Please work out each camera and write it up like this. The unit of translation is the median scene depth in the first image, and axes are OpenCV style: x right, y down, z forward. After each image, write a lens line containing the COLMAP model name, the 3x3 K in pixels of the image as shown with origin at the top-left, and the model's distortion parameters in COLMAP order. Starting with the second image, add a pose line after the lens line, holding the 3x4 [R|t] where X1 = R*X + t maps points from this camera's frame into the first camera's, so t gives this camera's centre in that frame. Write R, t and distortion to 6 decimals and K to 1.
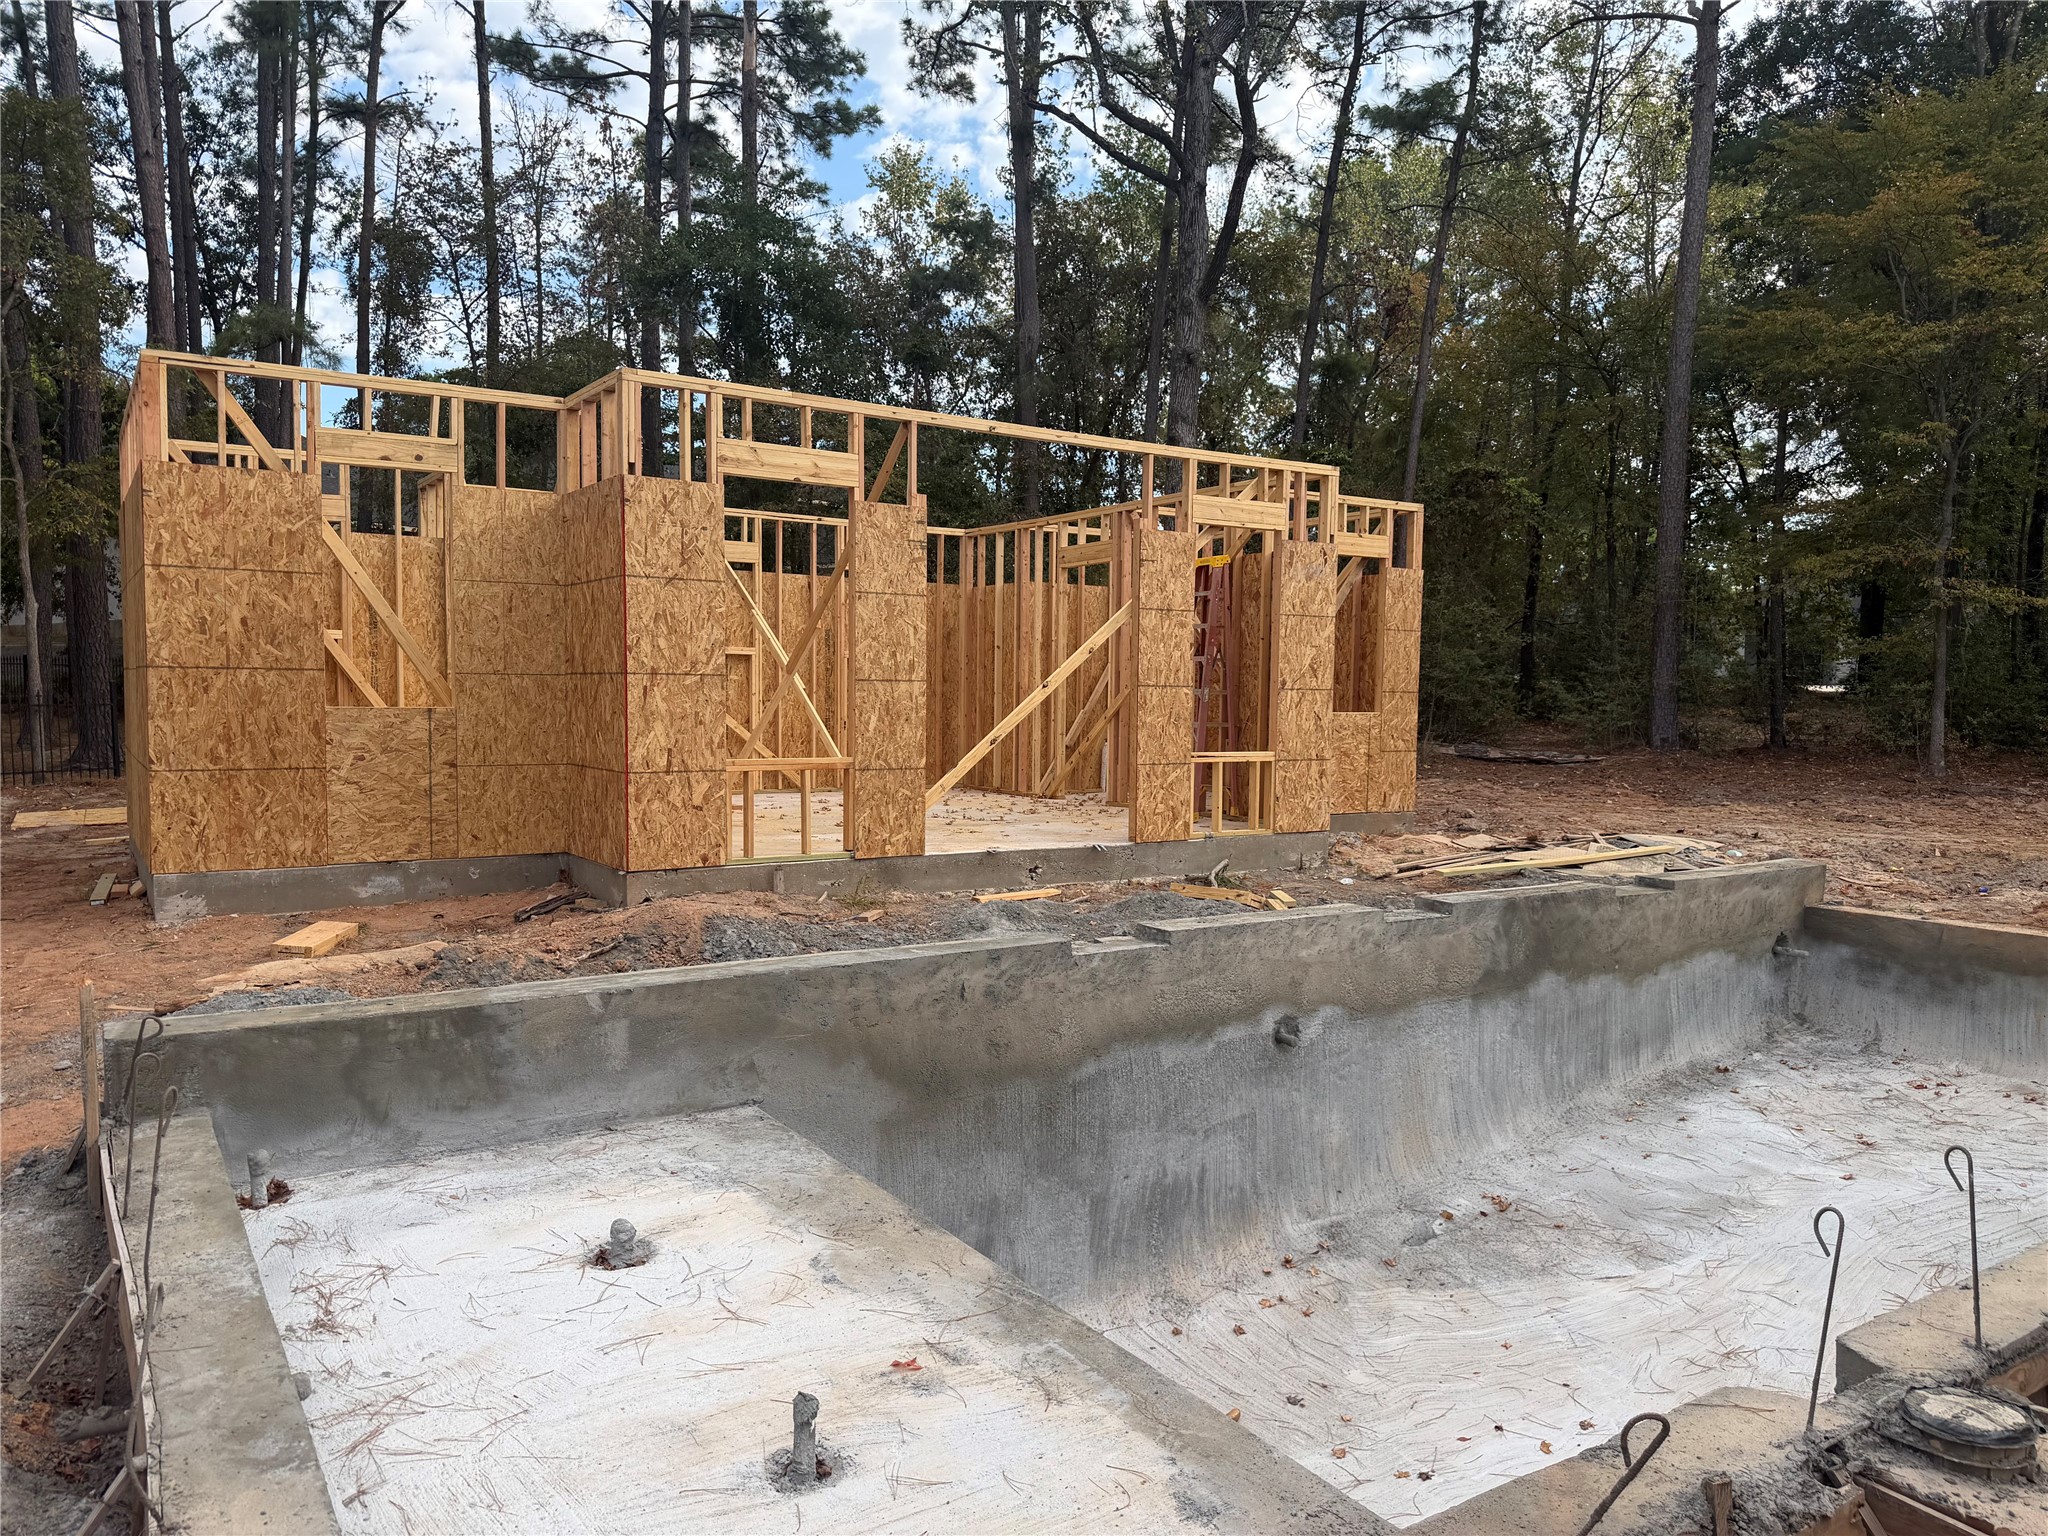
lens RADIAL K [[1458.7, 0, 1024.0], [0, 1458.7, 768.0], [0, 0, 1]] dist [0.000074, -0.000306]
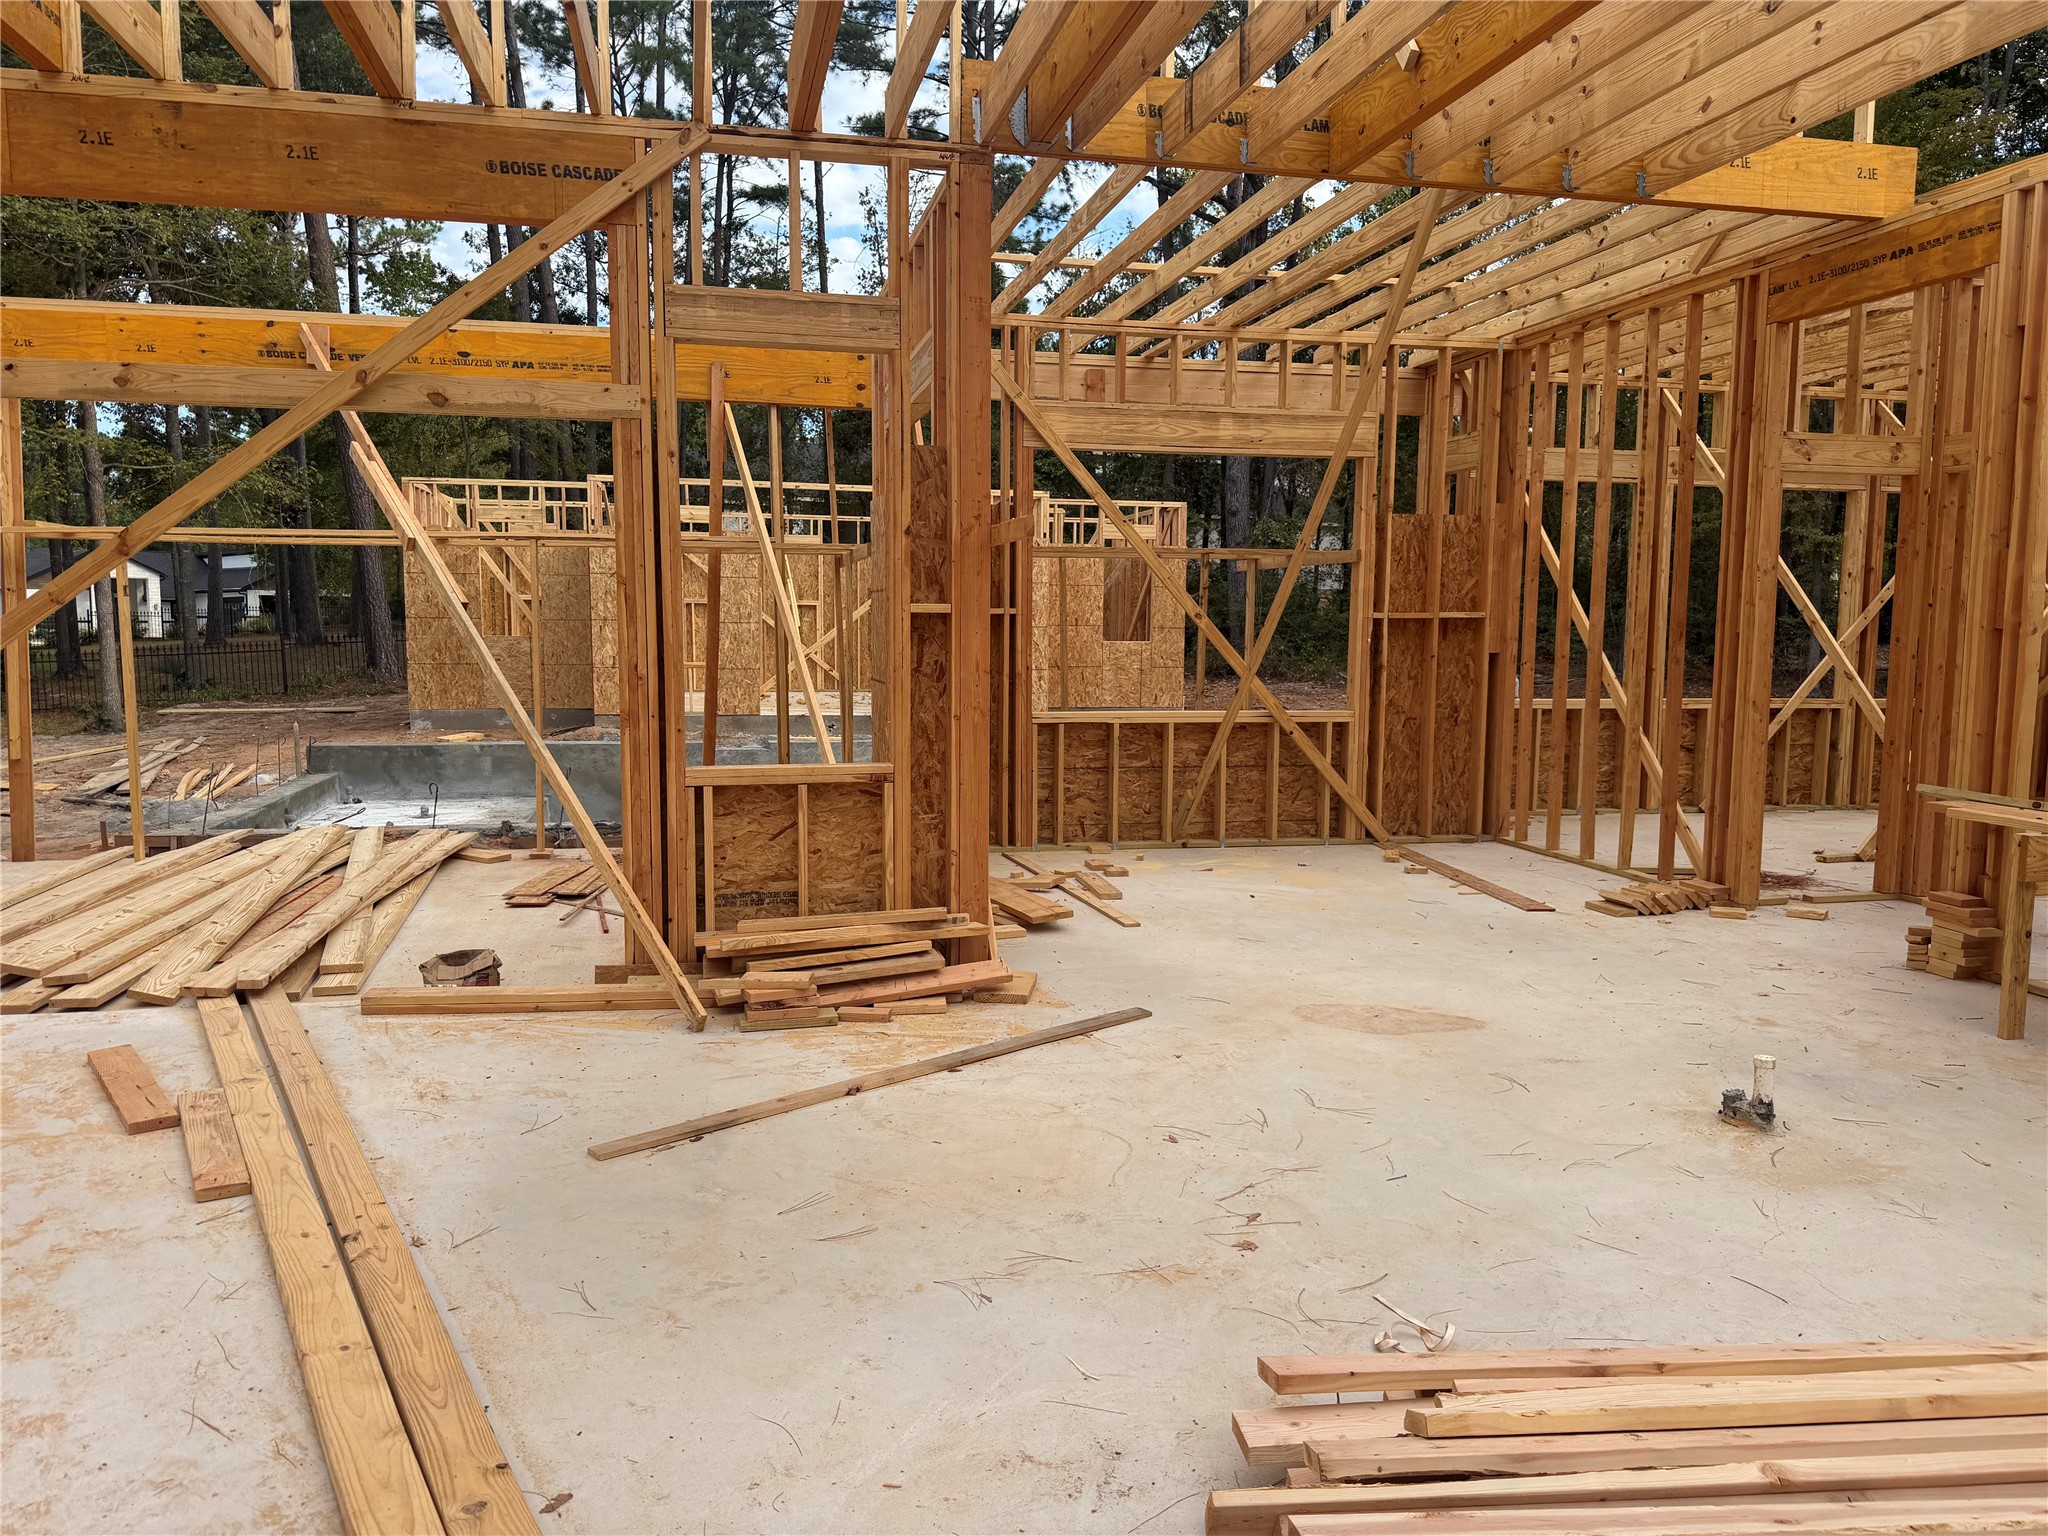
lens RADIAL K [[1458.7, 0, 1024.0], [0, 1458.7, 768.0], [0, 0, 1]] dist [0.000074, -0.000306]
pose [[0.932396, 0.034398, -0.359799, 1.067027], [-0.018623, 0.998711, 0.047222, 0.037349], [0.360959, -0.037329, 0.931834, -0.738029]]
